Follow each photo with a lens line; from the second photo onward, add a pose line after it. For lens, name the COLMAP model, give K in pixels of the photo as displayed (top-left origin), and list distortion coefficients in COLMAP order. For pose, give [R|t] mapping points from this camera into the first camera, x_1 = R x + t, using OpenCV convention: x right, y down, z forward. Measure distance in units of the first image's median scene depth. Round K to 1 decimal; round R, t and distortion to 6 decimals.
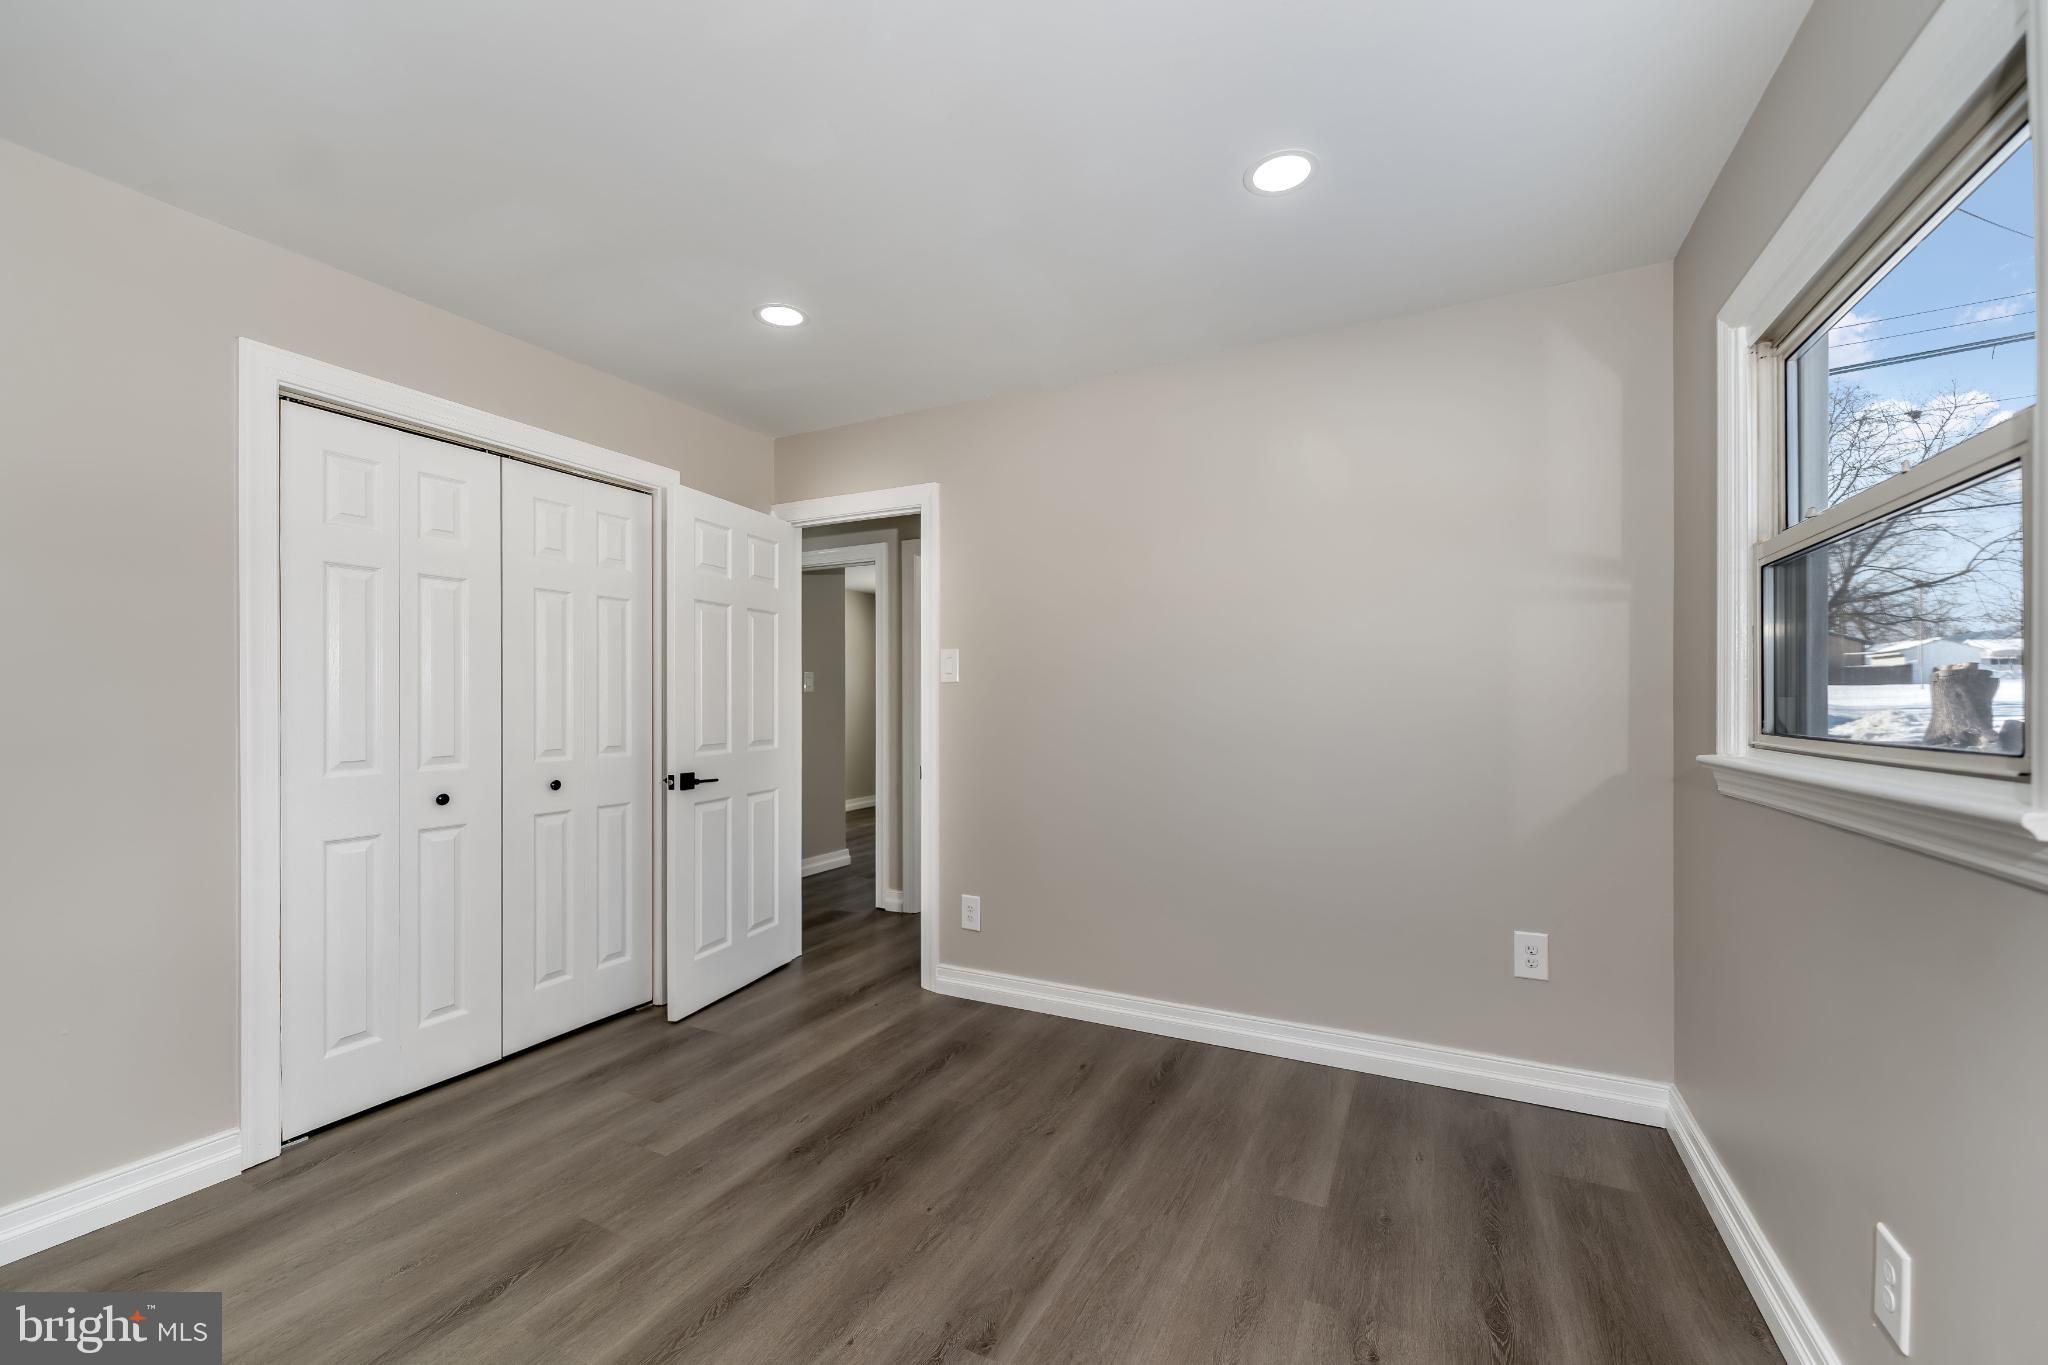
lens RADIAL K [[838.8, 0, 1023.8], [0, 838.8, 693.7], [0, 0, 1]] dist [0.000404, -0.000054]
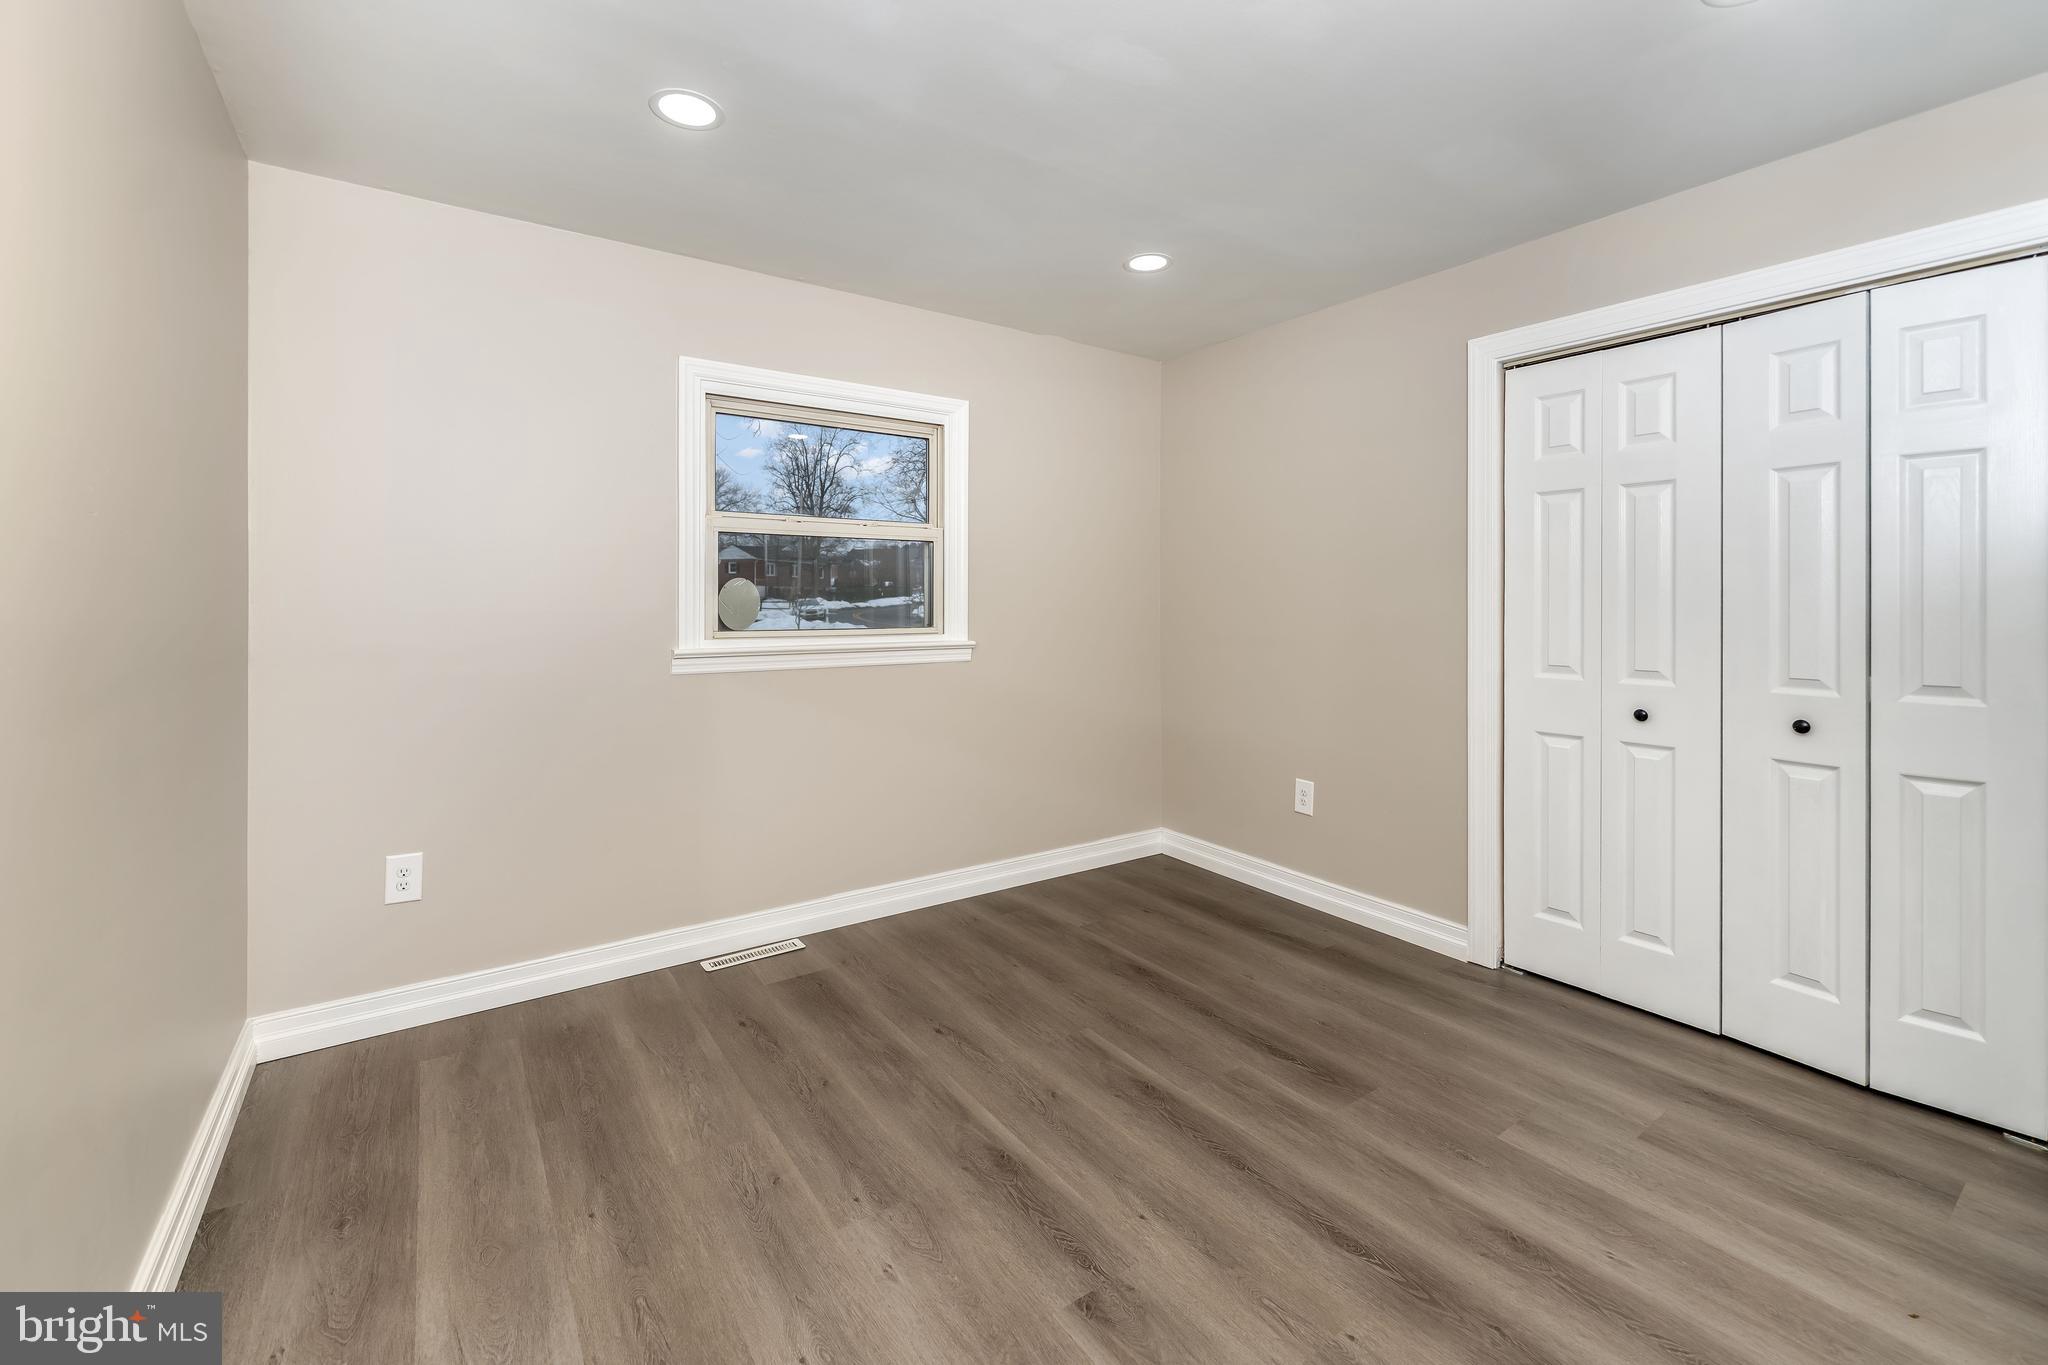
lens RADIAL K [[851.0, 0, 1023.4], [0, 851.0, 603.1], [0, 0, 1]] dist [-0.001137, -0.000252]
pose [[-0.474845, 0.002865, -0.880065, 0.522877], [0.008997, 0.999958, -0.001599, -0.007878], [0.880023, -0.008677, -0.474851, 0.884608]]
